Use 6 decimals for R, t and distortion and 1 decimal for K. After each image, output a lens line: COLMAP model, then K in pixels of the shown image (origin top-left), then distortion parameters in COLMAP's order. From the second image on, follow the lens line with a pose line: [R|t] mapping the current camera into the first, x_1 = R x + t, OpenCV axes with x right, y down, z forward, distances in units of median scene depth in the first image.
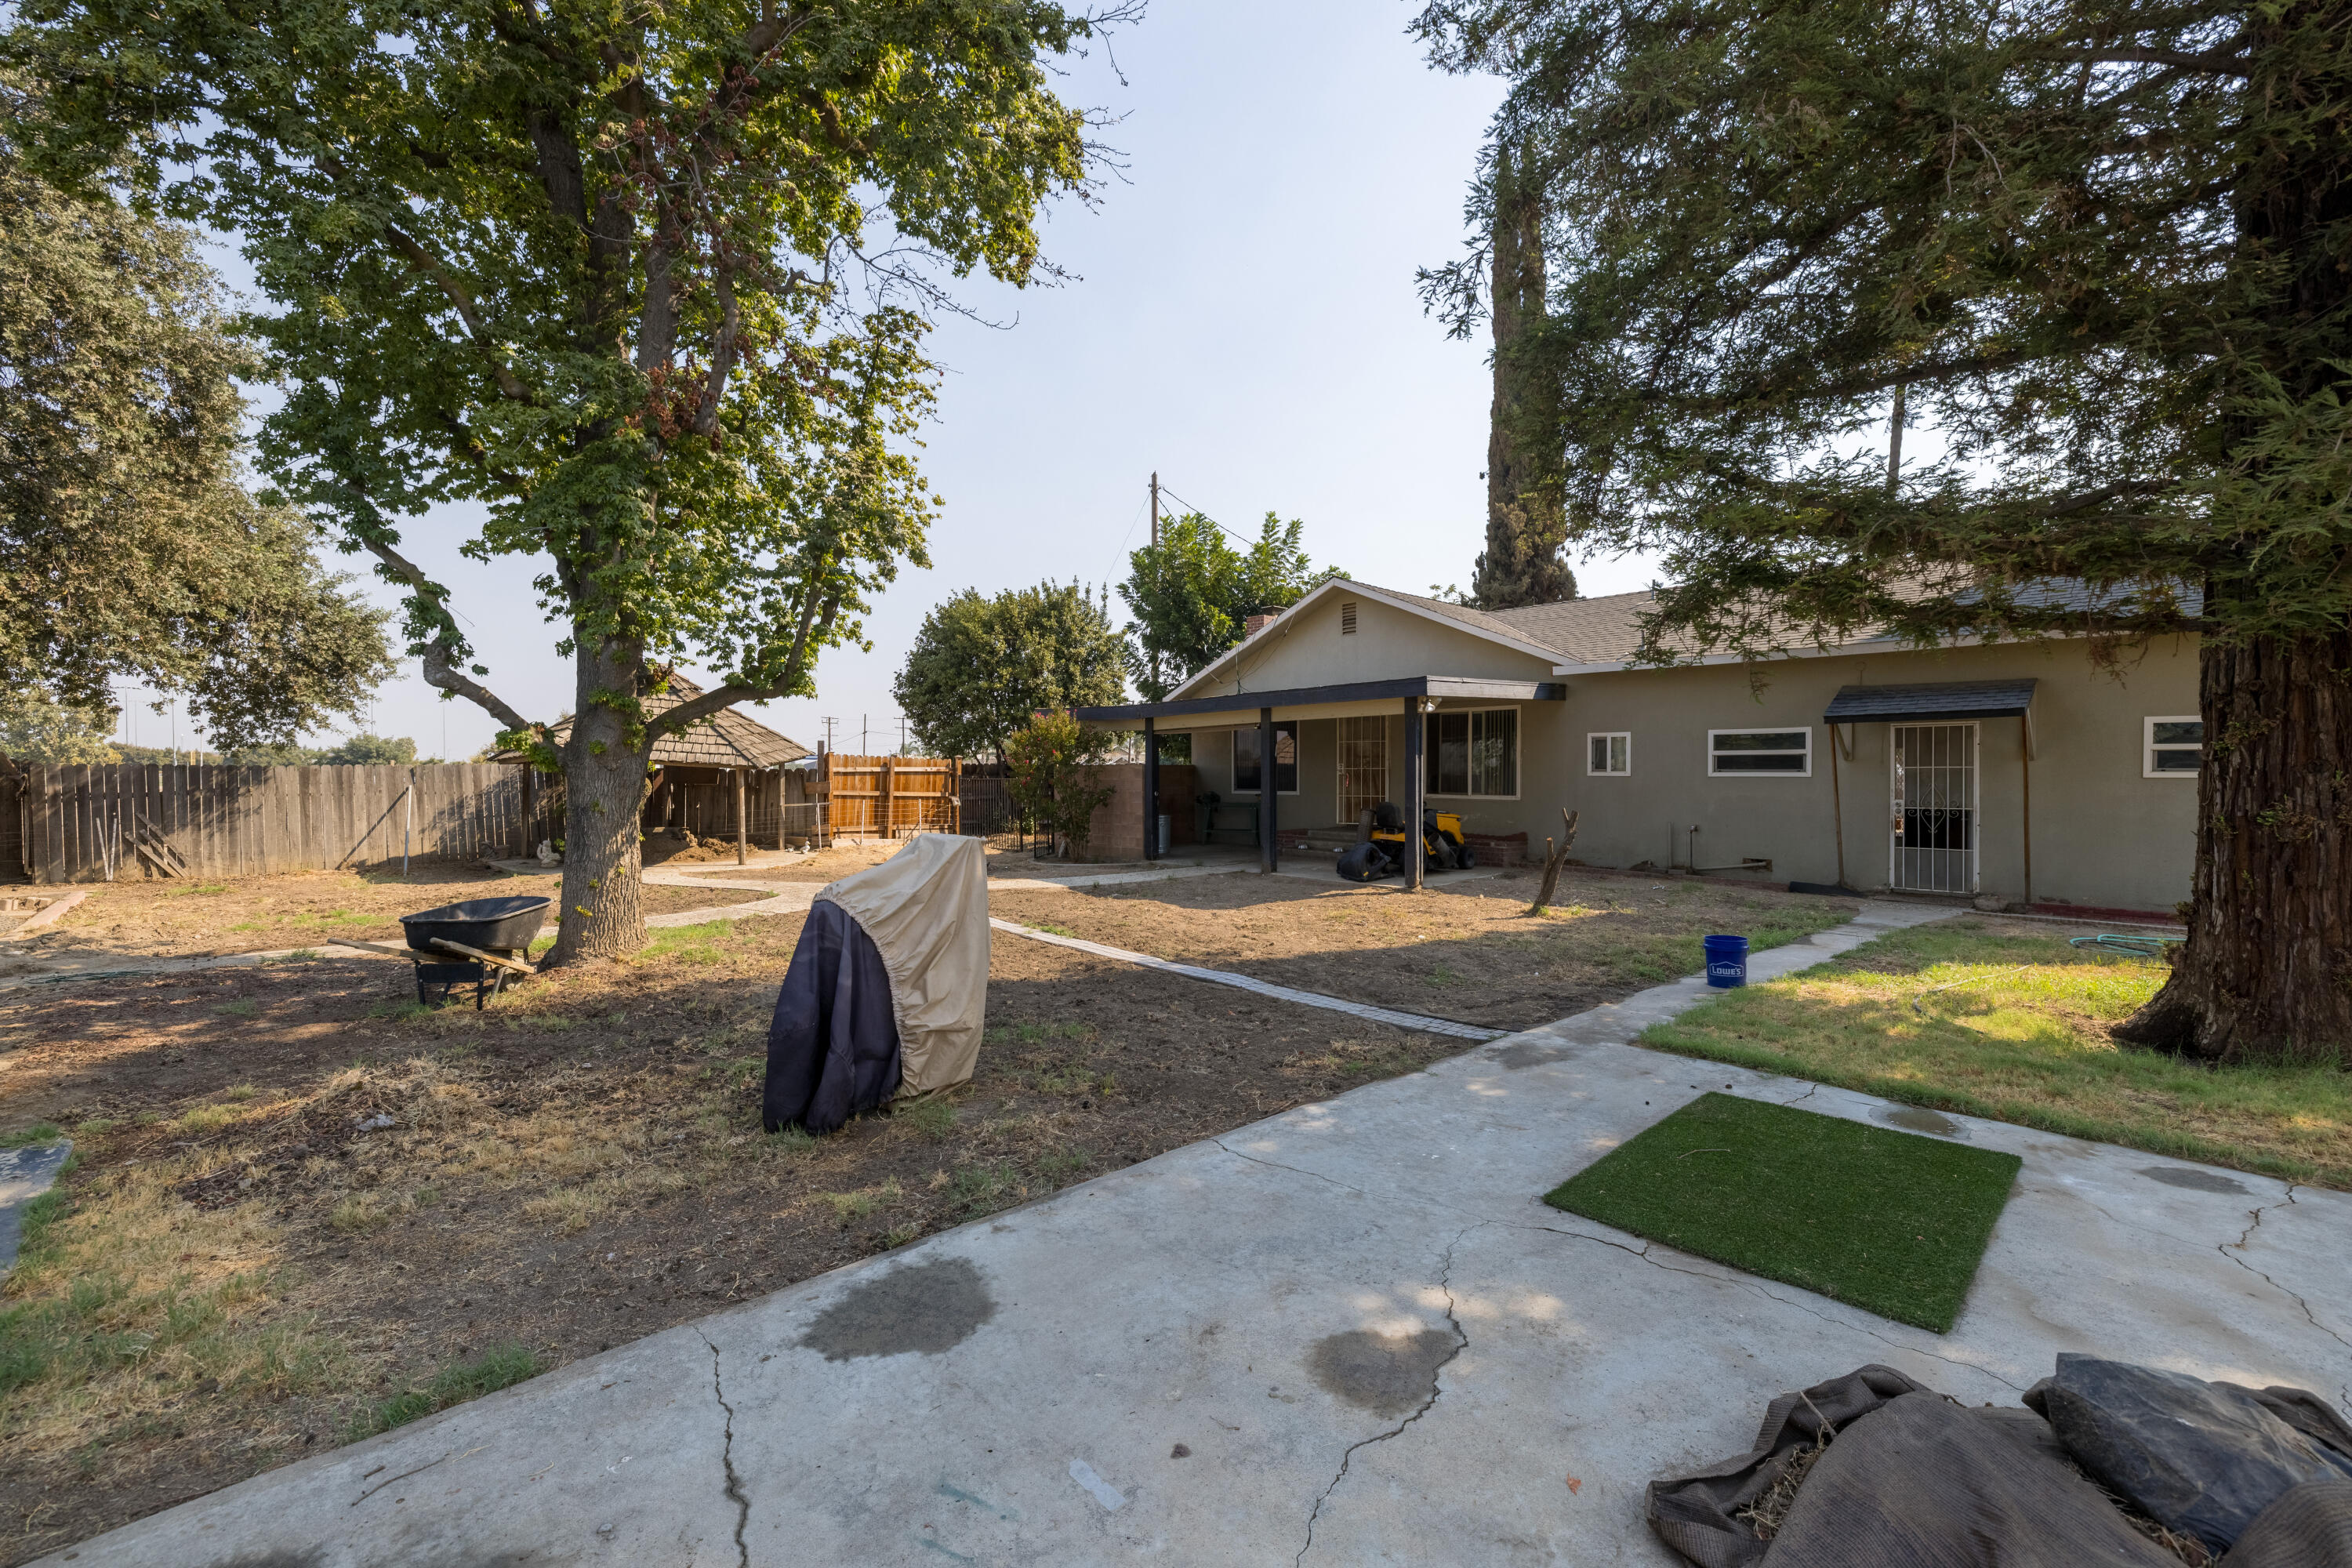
lens RADIAL K [[984.4, 0, 1184.4], [0, 984.4, 783.5], [0, 0, 1]] dist [0.001225, -0.000162]
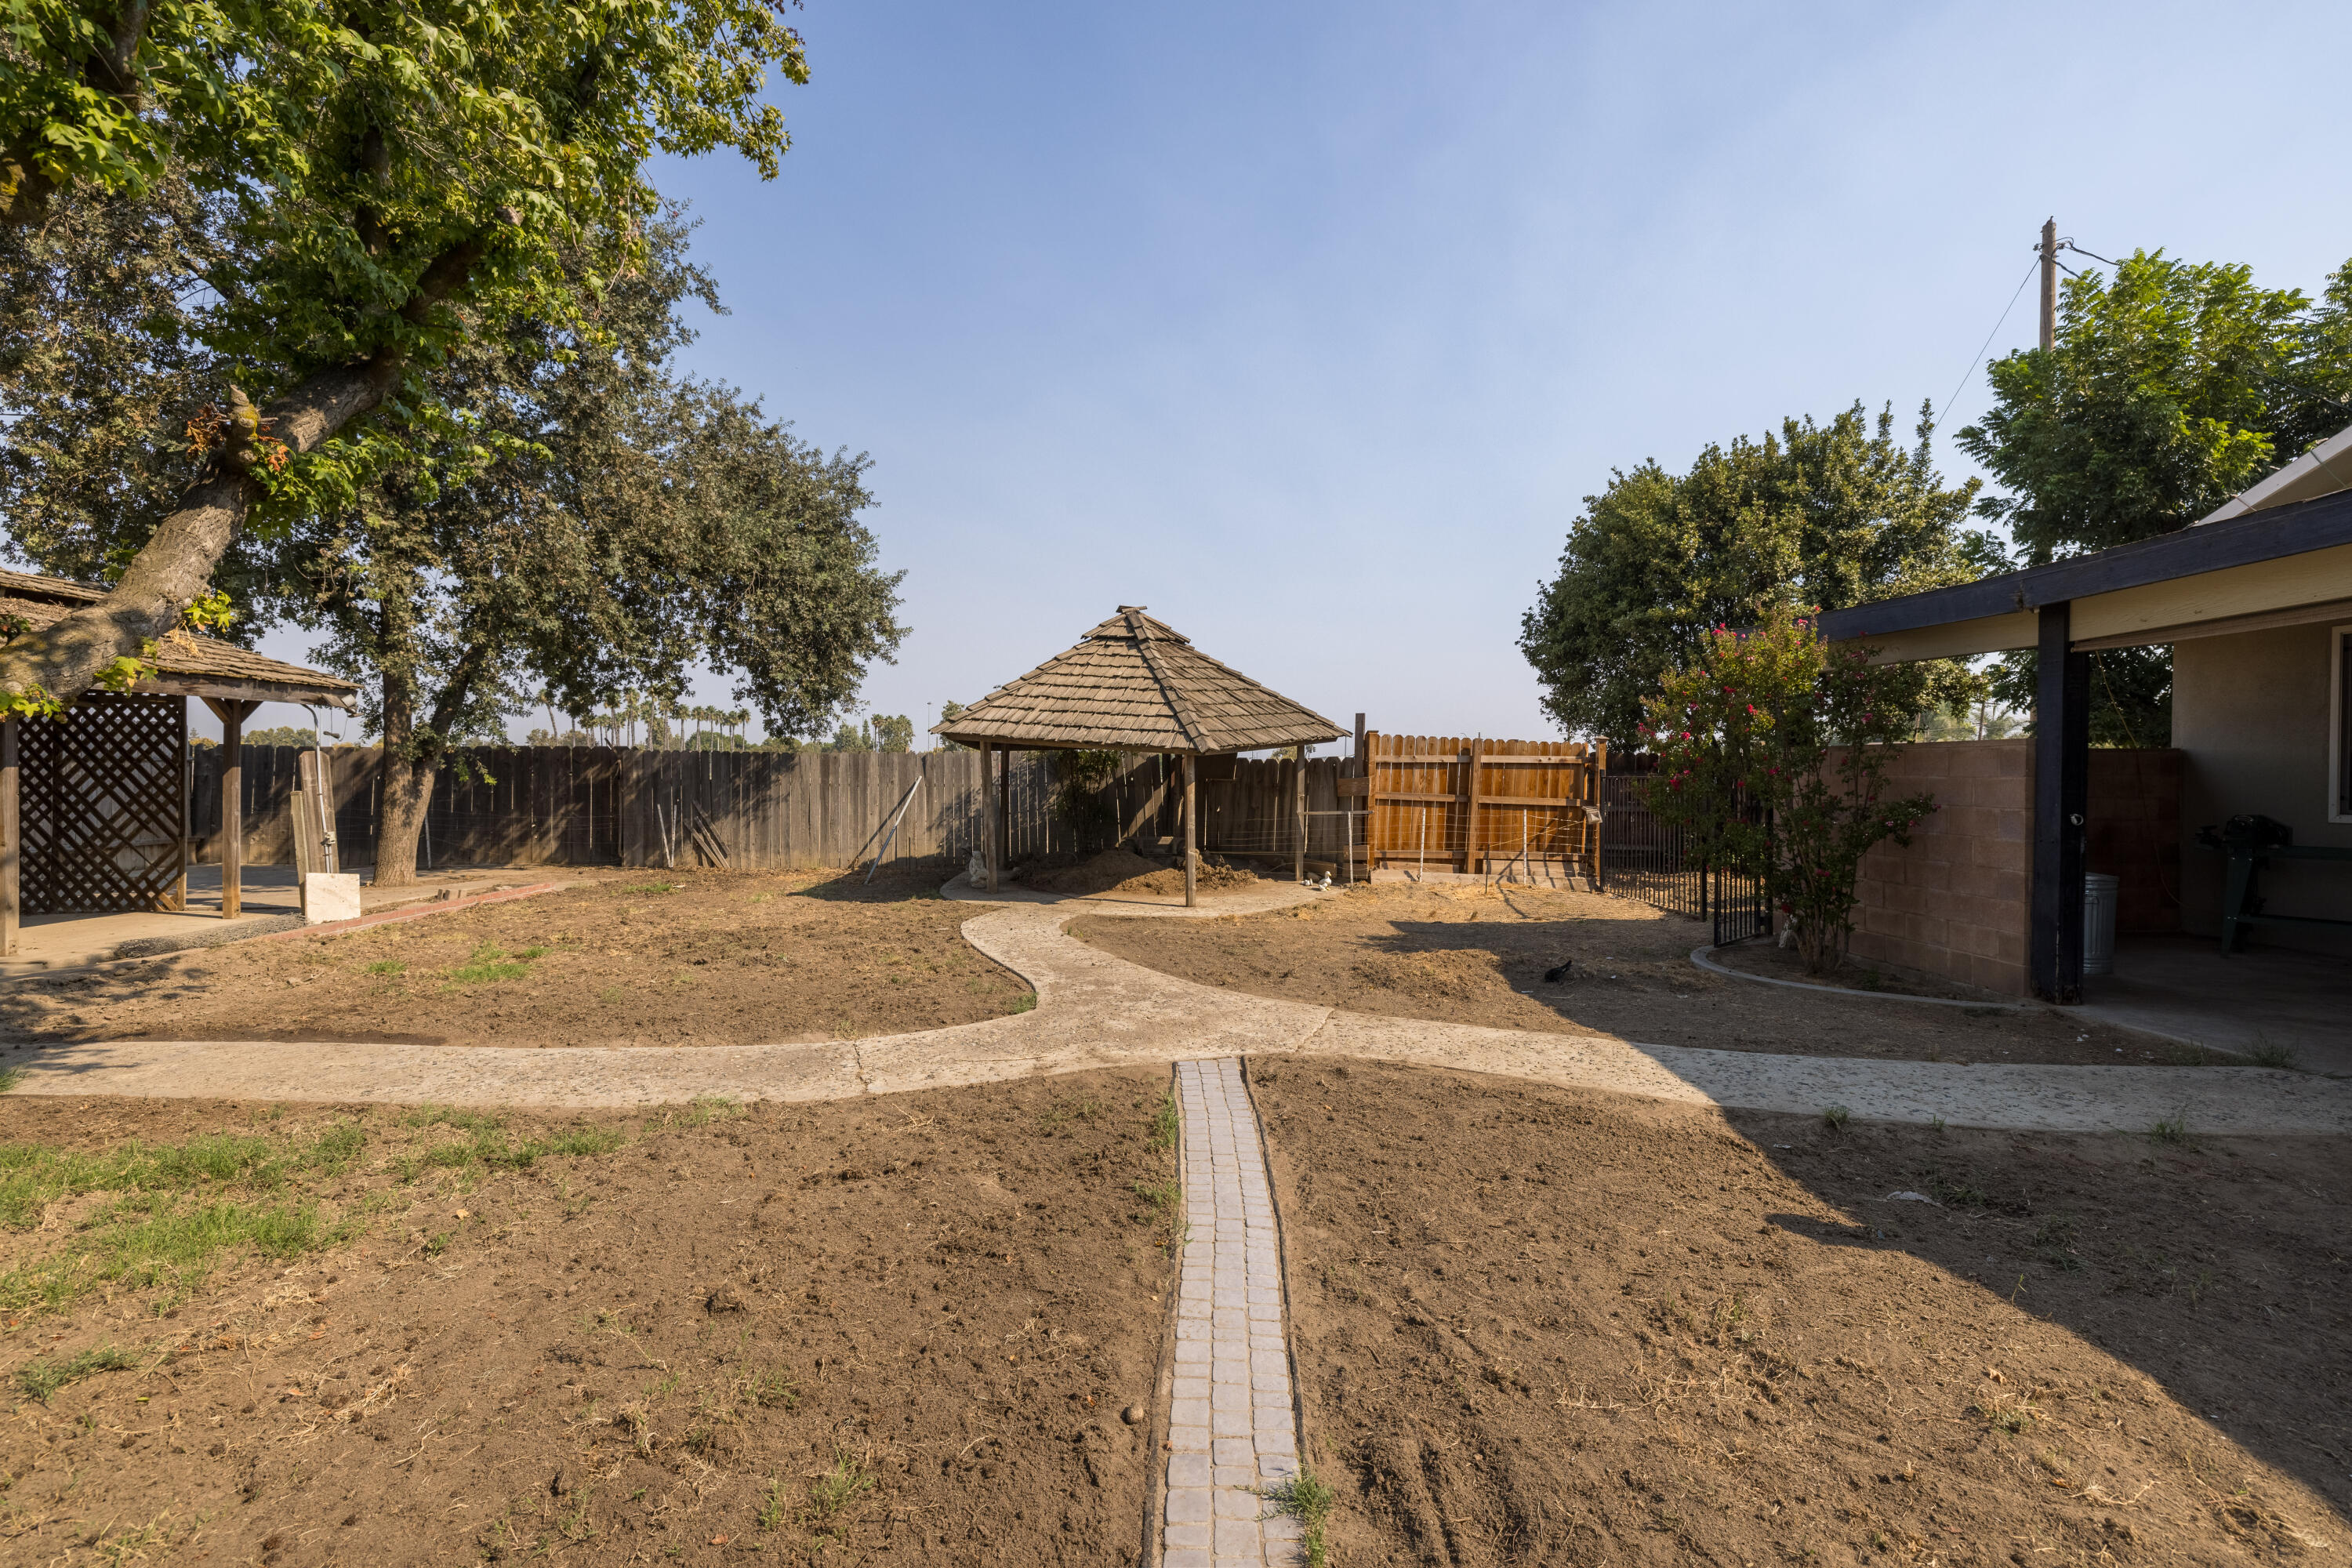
lens RADIAL K [[984.4, 0, 1184.4], [0, 984.4, 783.5], [0, 0, 1]] dist [0.001225, -0.000162]
pose [[0.743273, 0.014652, -0.668828, -0.023245], [-0.016126, 0.999862, 0.003982, 0.000878], [0.668794, 0.007826, 0.743407, 0.388103]]
